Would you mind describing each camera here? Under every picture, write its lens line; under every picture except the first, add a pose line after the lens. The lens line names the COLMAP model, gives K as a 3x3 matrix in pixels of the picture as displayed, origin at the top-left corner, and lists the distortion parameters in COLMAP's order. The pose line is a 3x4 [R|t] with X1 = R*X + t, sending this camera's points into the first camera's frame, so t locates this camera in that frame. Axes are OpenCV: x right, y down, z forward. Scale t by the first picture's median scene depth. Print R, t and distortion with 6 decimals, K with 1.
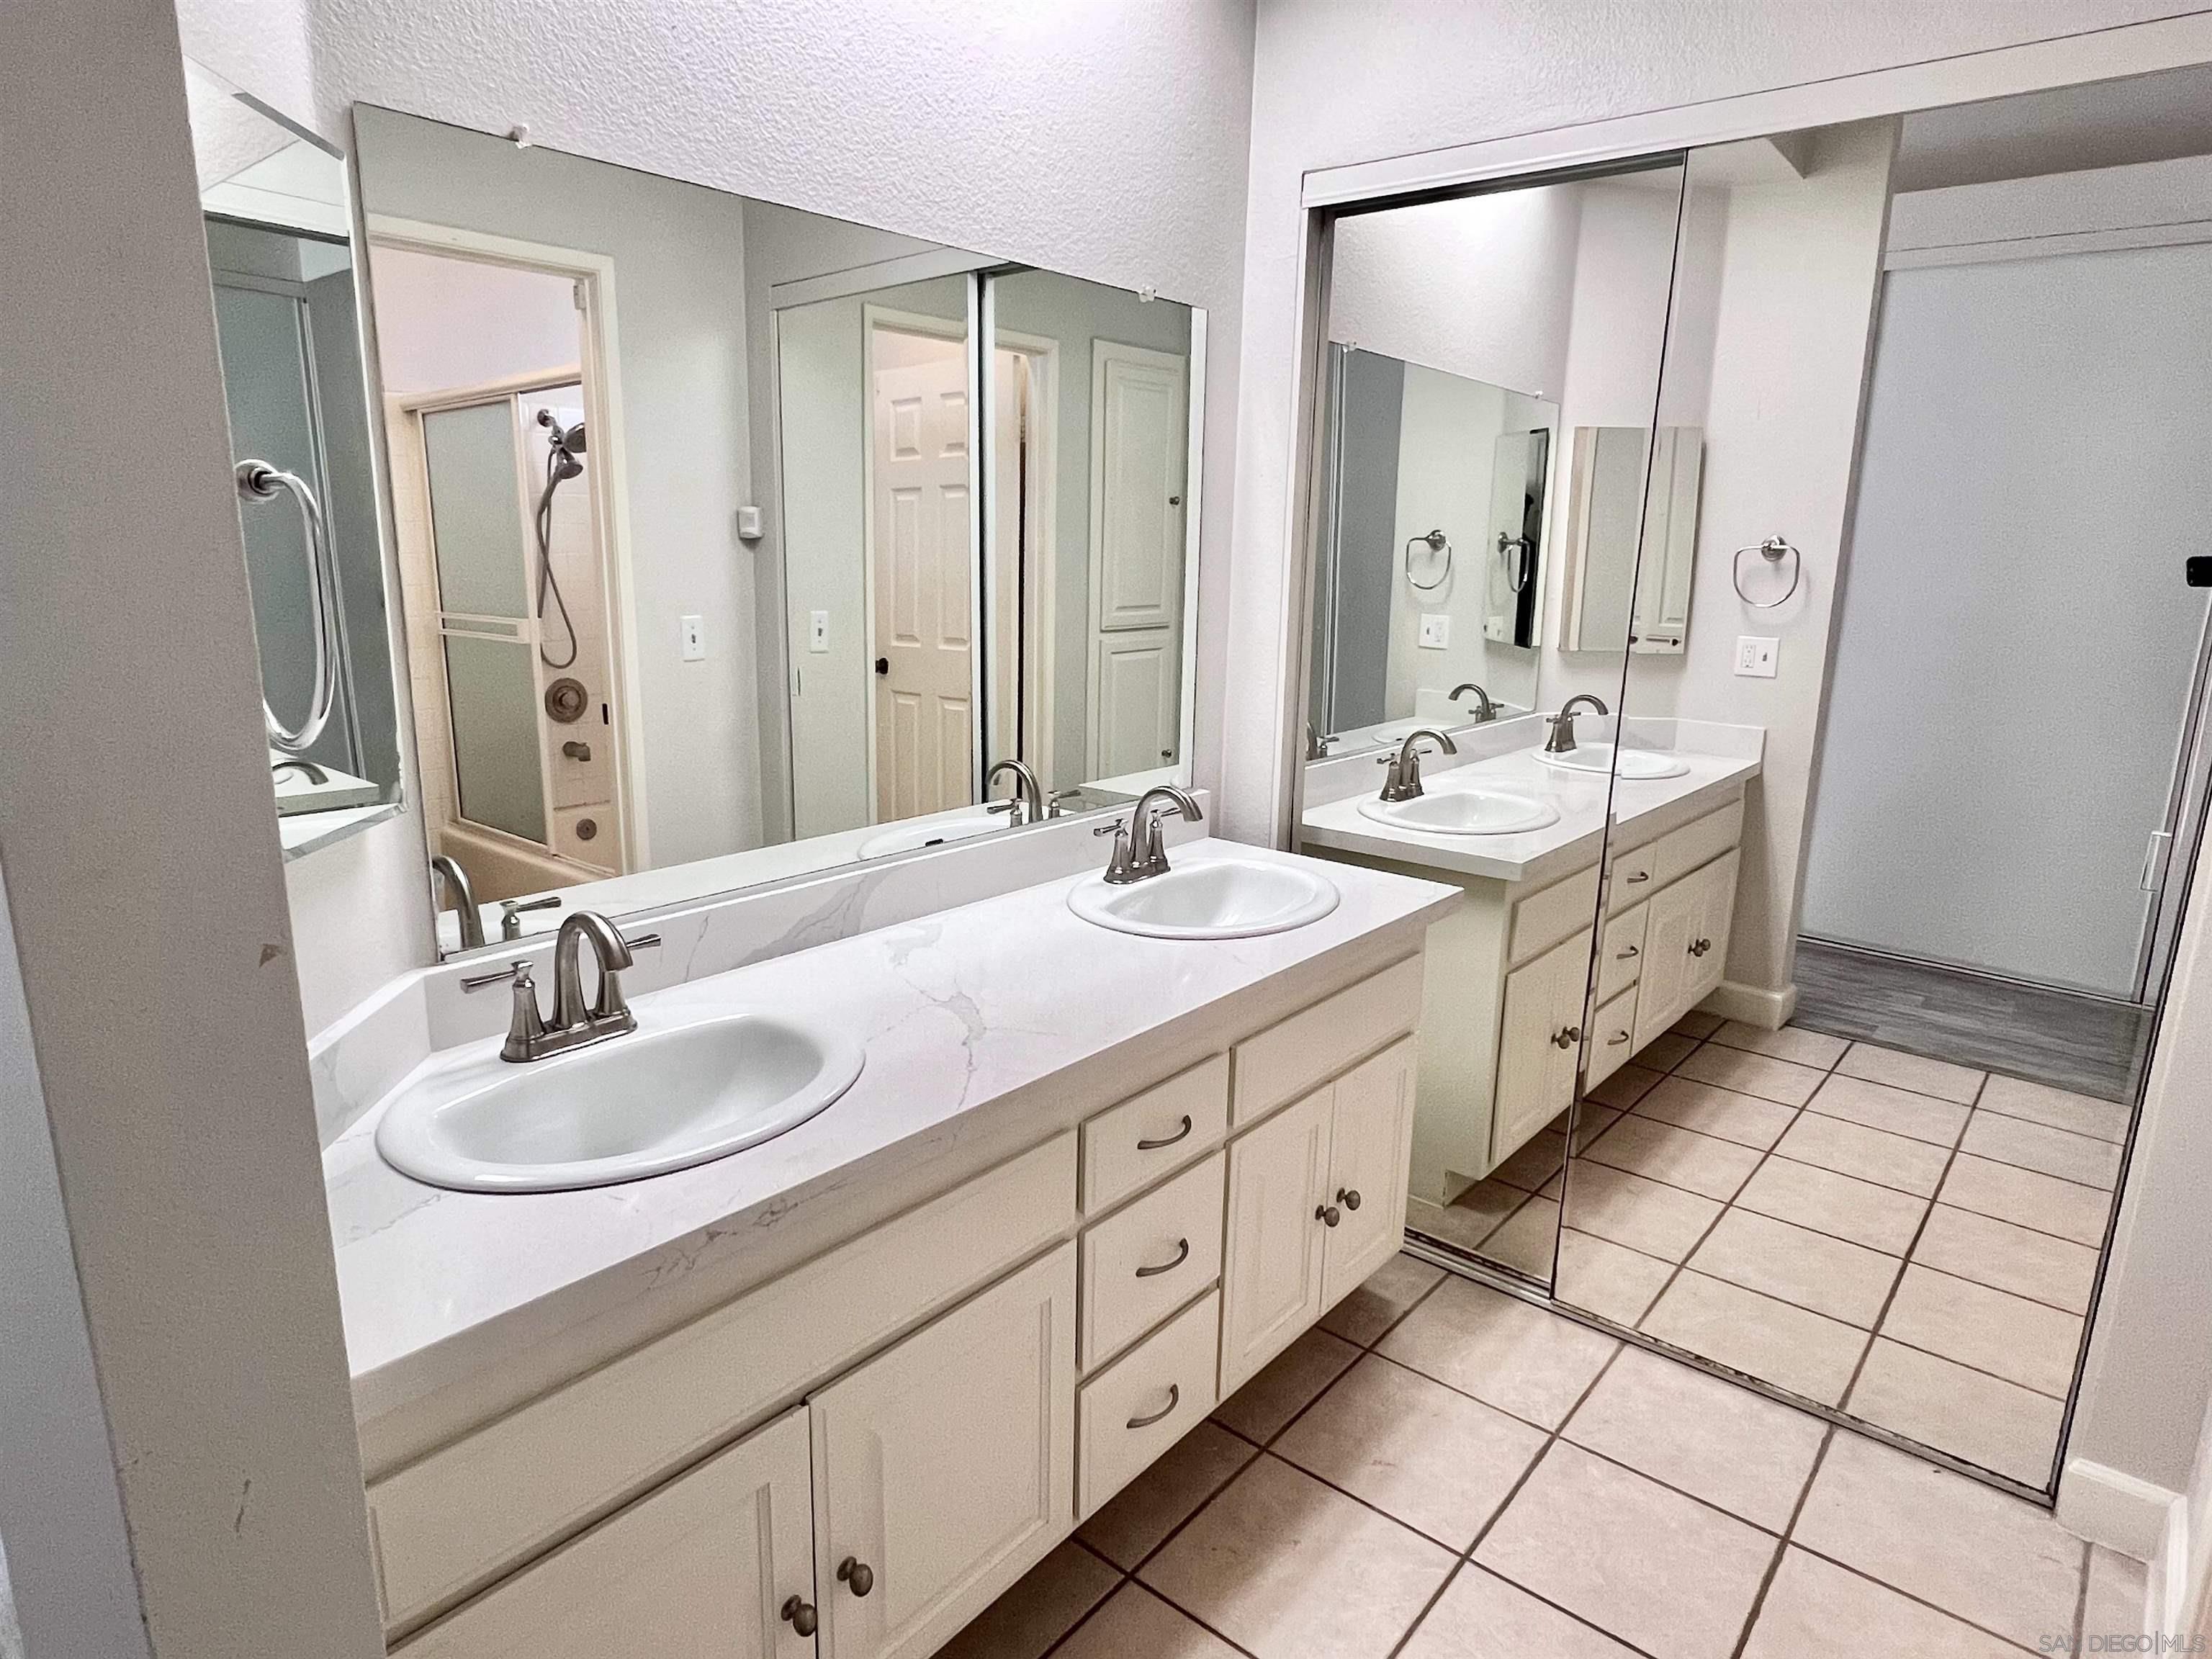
lens RADIAL K [[1277.5, 0, 1105.1], [0, 1277.5, 828.6], [0, 0, 1]] dist [-0.006290, 0.003275]
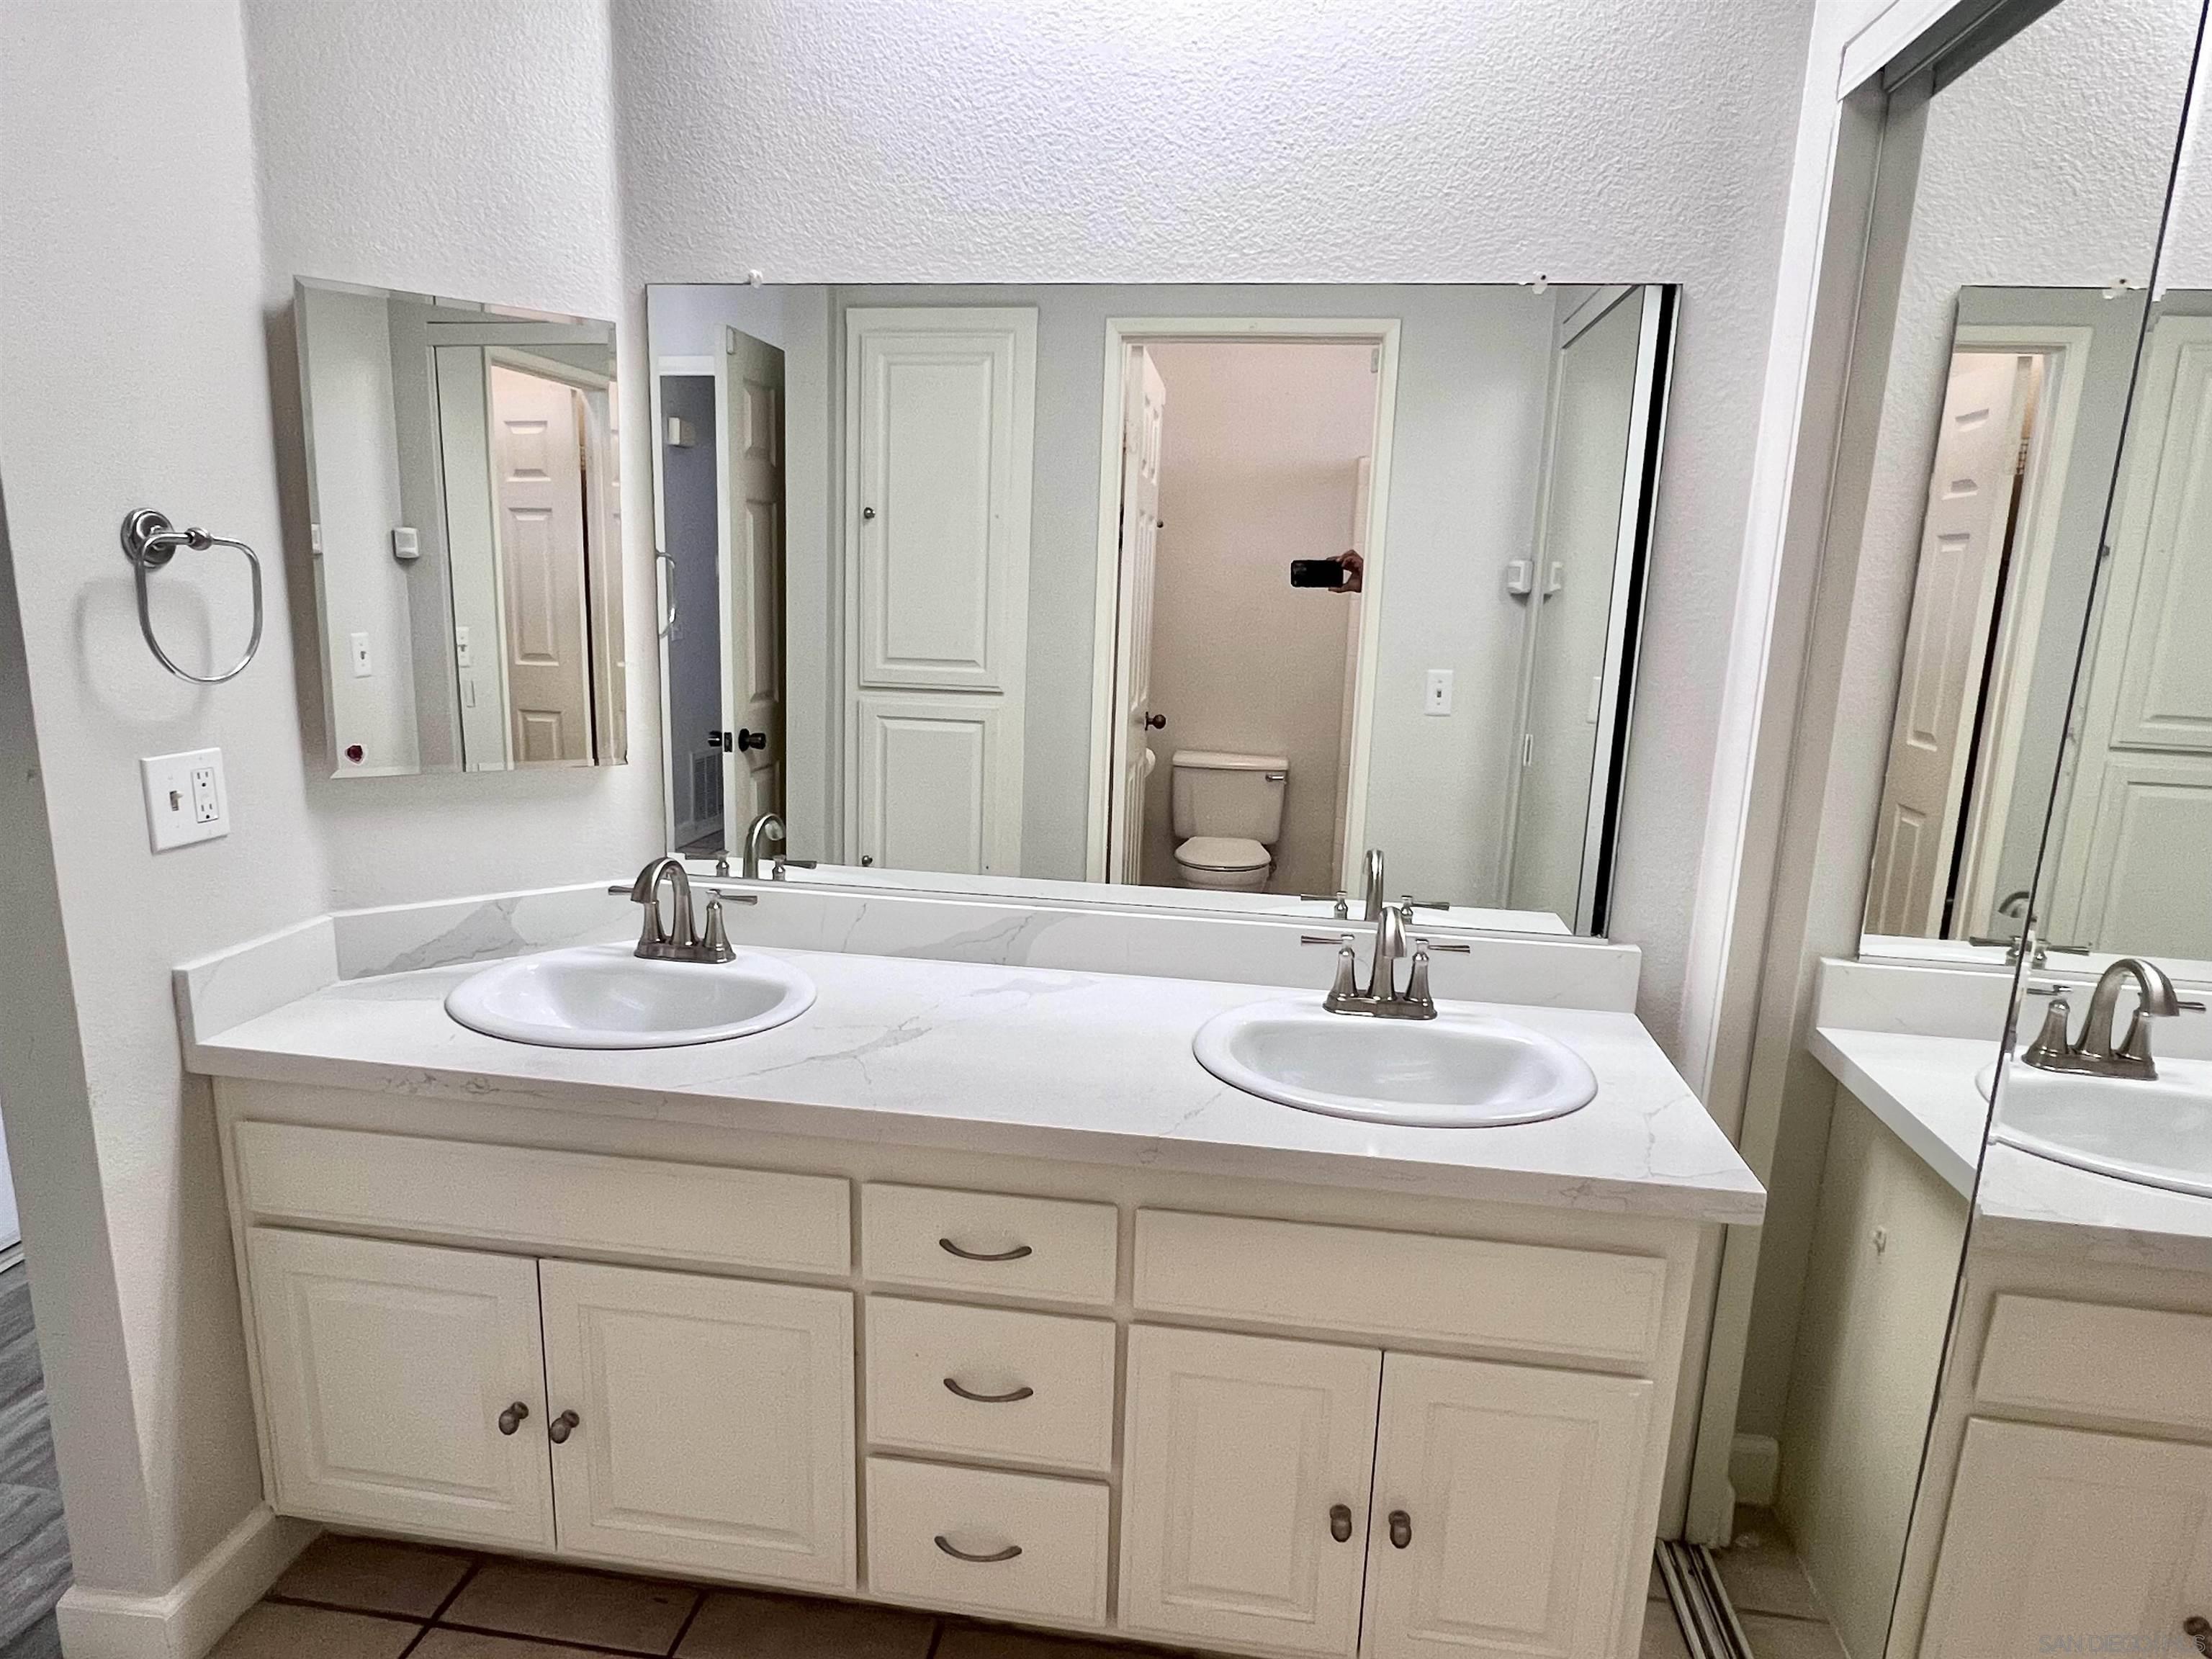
lens RADIAL K [[1277.5, 0, 1100.6], [0, 1277.5, 830.6], [0, 0, 1]] dist [-0.006290, 0.003275]
pose [[0.527827, 0.174464, -0.831240, 0.611089], [-0.209611, 0.975162, 0.071570, -0.100073], [0.823080, 0.136460, 0.551287, 0.417762]]
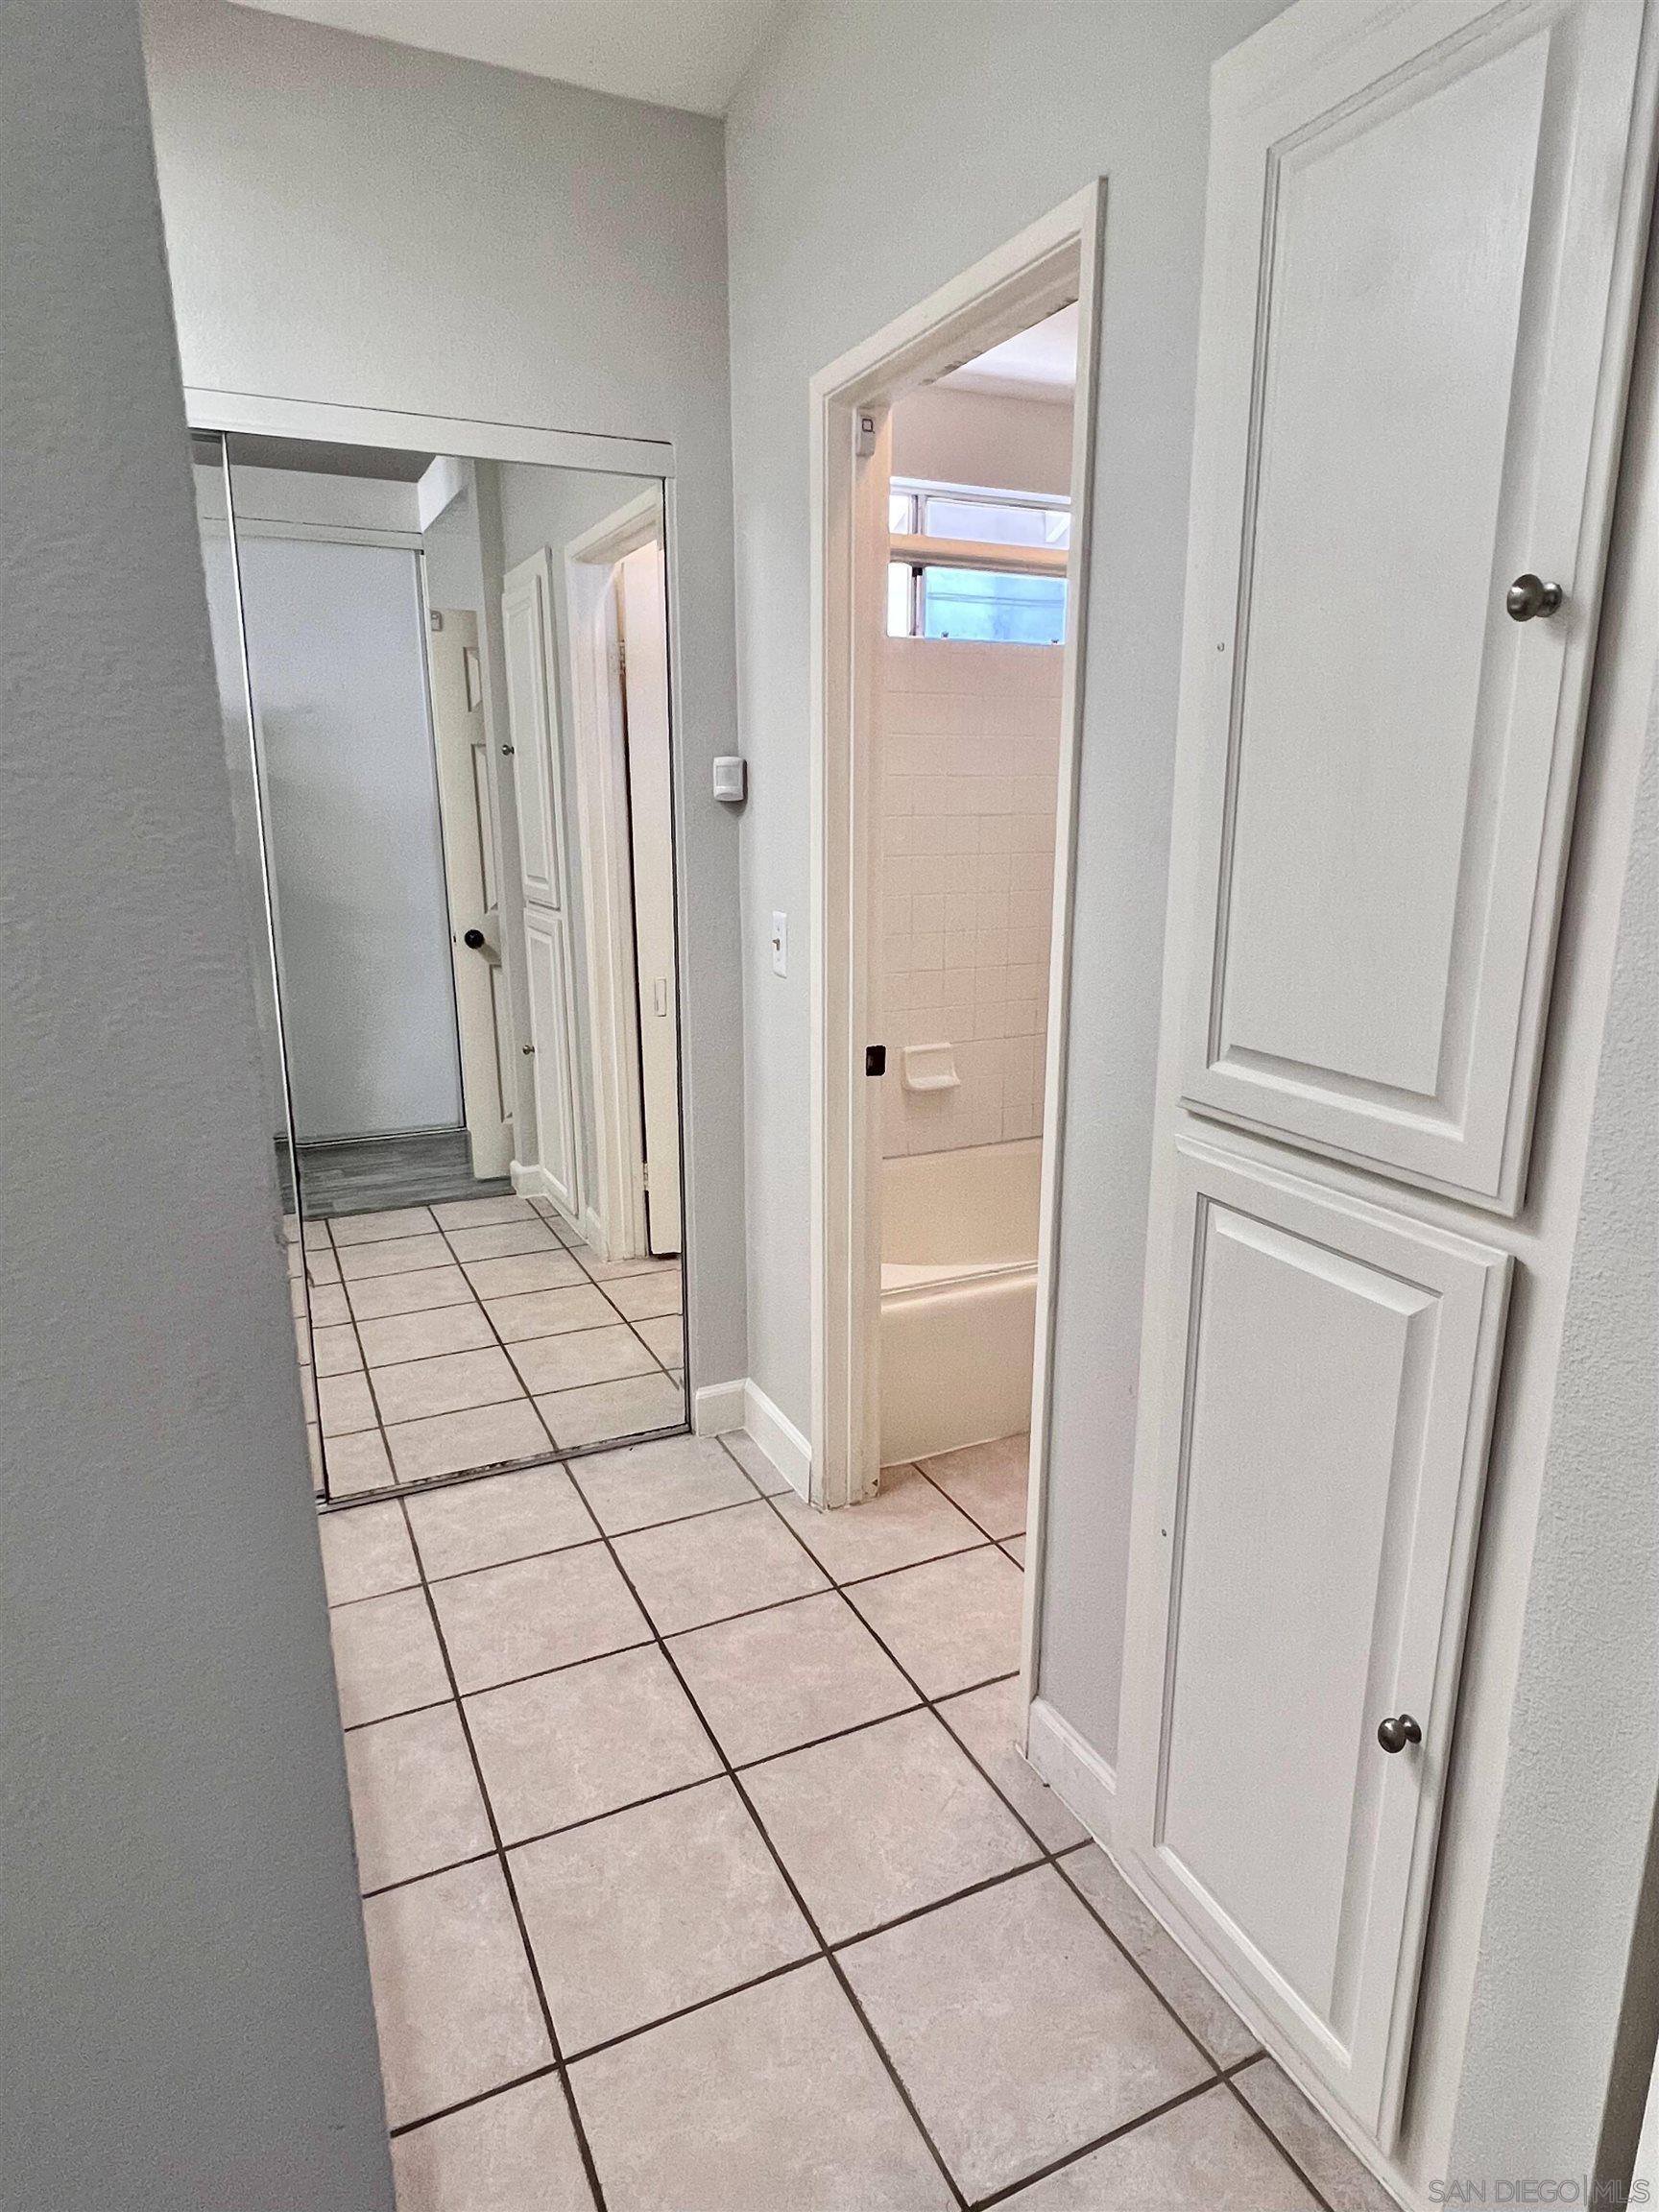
lens RADIAL K [[1277.5, 0, 837.9], [0, 1277.5, 1125.3], [0, 0, 1]] dist [-0.006290, 0.003275]
pose [[0.419416, -0.254359, 0.871431, -0.365372], [0.213221, 0.960691, 0.177790, -0.037420], [-0.882398, 0.111239, 0.457164, 0.110551]]
